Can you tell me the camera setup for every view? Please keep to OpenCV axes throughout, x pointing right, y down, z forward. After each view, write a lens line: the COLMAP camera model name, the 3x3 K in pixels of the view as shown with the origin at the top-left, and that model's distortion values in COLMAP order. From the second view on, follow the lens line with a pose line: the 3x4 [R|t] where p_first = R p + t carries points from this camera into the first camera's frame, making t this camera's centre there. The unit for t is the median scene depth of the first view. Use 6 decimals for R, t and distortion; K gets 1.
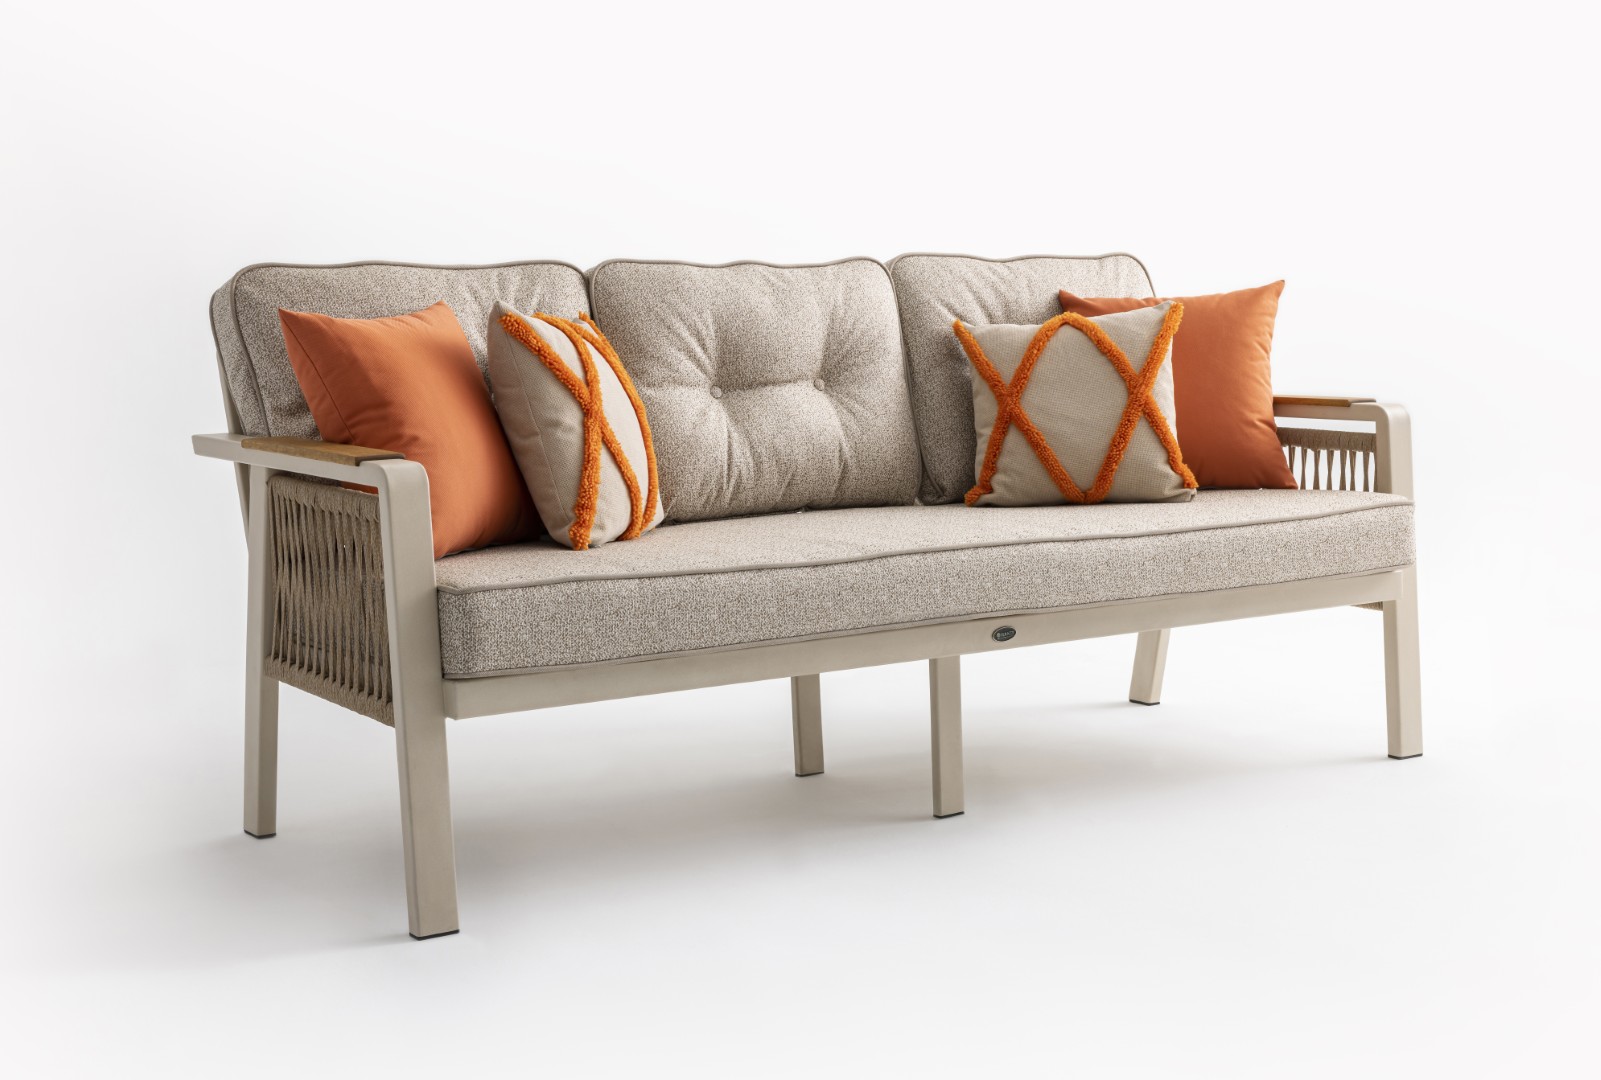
lens RADIAL K [[2321.3, 0, 800.5], [0, 2321.3, 540.0], [0, 0, 1]] dist [0.005590, 0.019435]
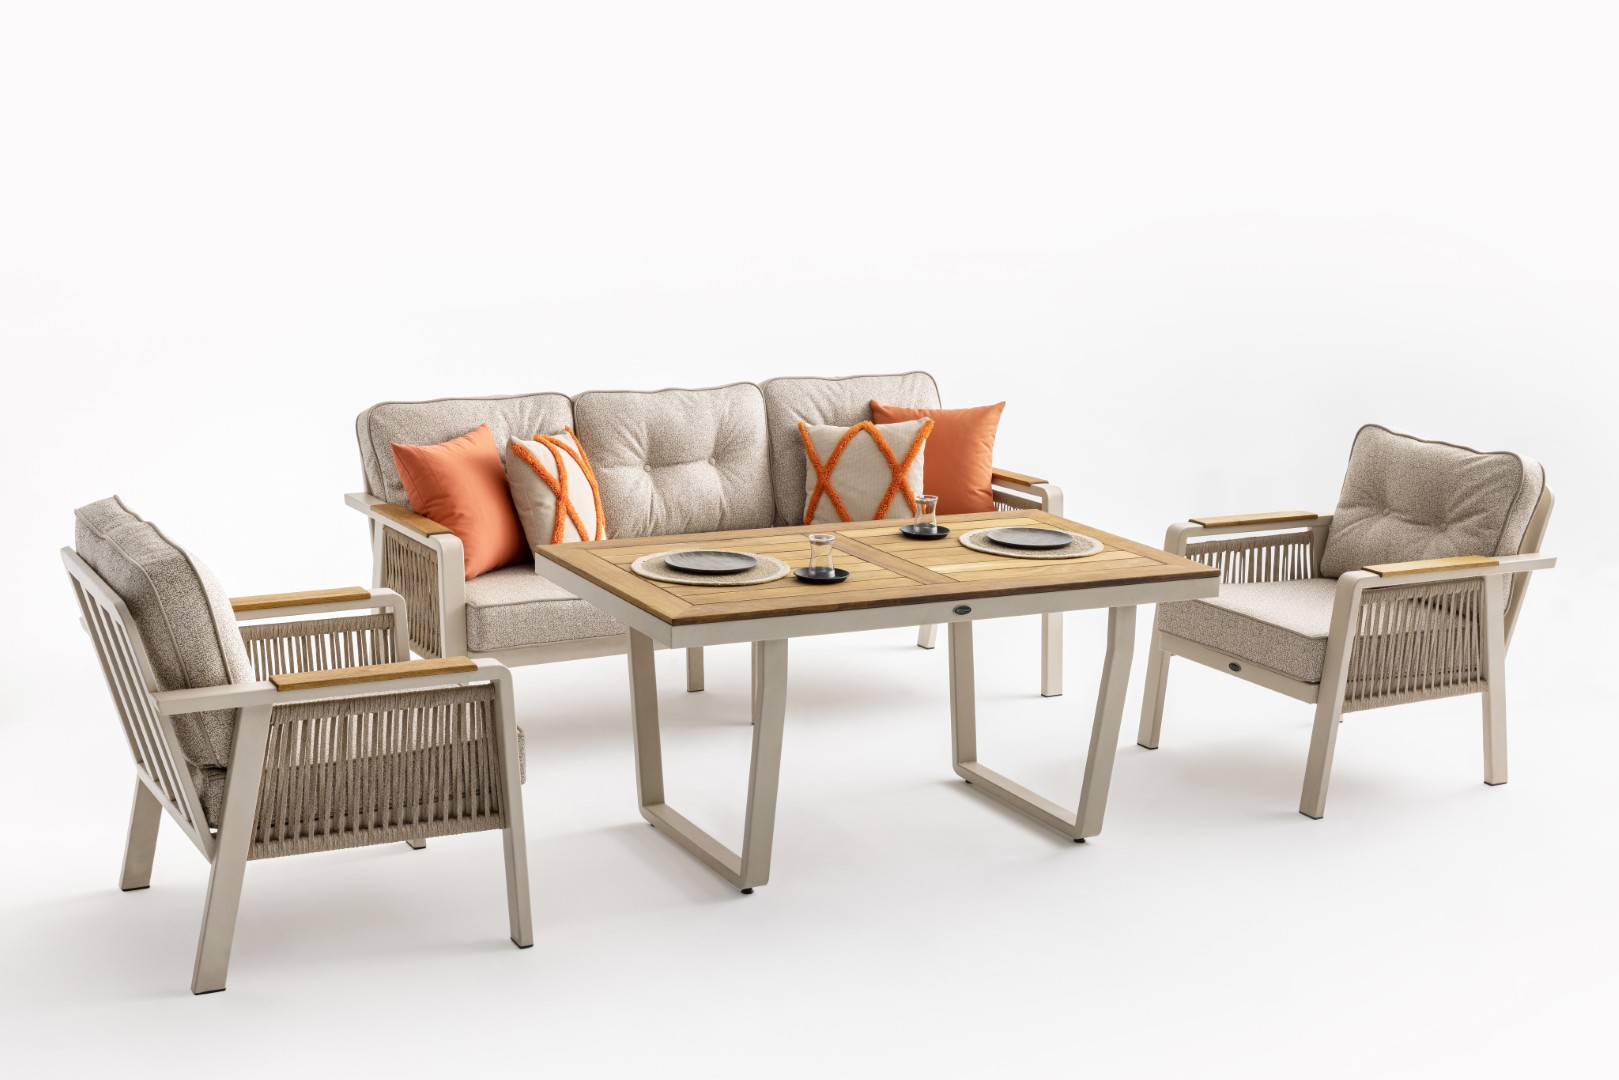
lens RADIAL K [[2233.1, 0, 809.5], [0, 2233.1, 540.0], [0, 0, 1]] dist [0.009398, 0.001375]
pose [[0.997532, 0.045988, -0.053049, 0.173204], [-0.041502, 0.995704, 0.082775, -0.152429], [0.056628, -0.080369, 0.995155, -0.639434]]
